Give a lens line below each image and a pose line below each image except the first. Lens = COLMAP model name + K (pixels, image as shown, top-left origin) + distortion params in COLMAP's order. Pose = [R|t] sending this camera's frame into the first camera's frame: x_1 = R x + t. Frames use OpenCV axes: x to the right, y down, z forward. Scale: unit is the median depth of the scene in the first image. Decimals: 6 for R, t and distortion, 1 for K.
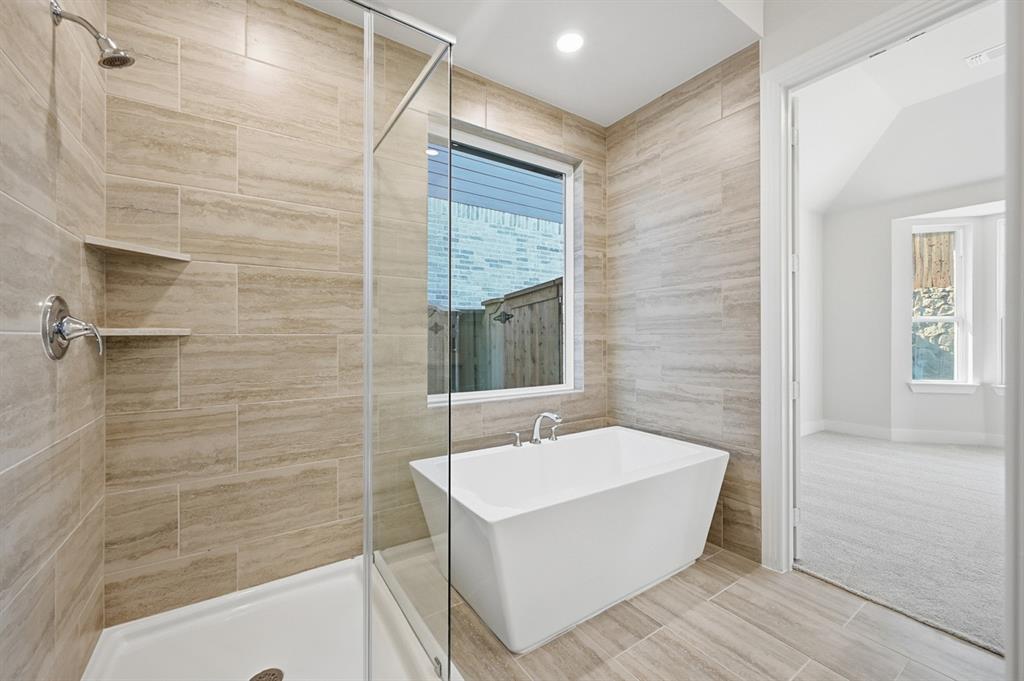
lens RADIAL K [[411.1, 0, 514.4], [0, 411.1, 335.4], [0, 0, 1]] dist [-0.002037, -0.000023]
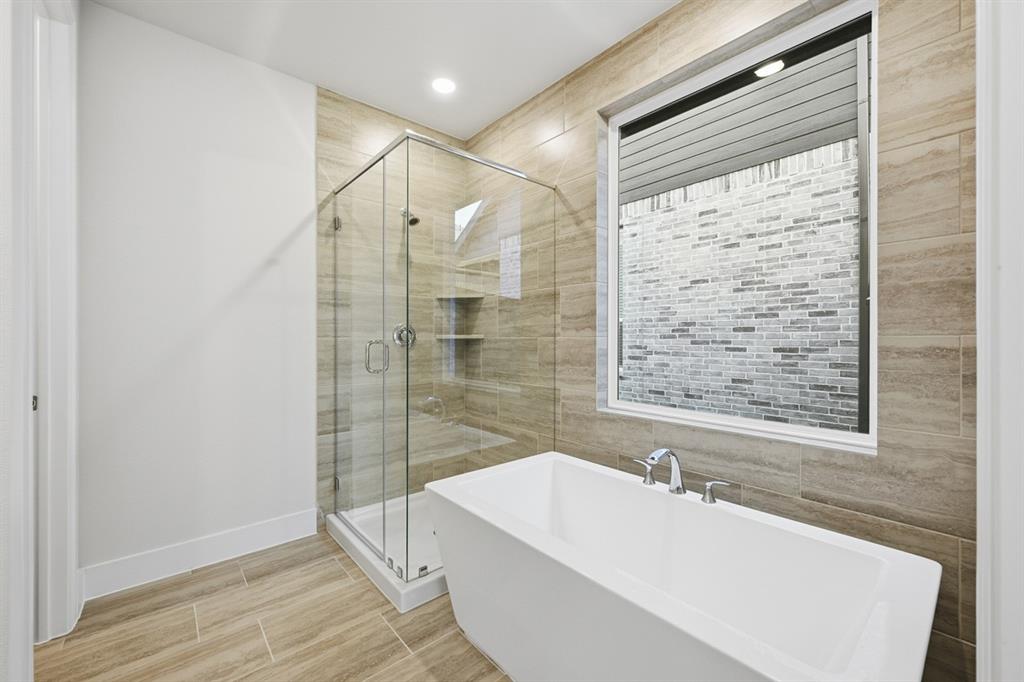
lens RADIAL K [[406.7, 0, 513.3], [0, 406.7, 341.8], [0, 0, 1]] dist [-0.003063, 0.000008]
pose [[0.122758, 0.002283, -0.992434, 0.836224], [-0.002425, 0.999995, 0.002001, 0.009128], [0.992434, 0.002161, 0.122763, 0.765374]]
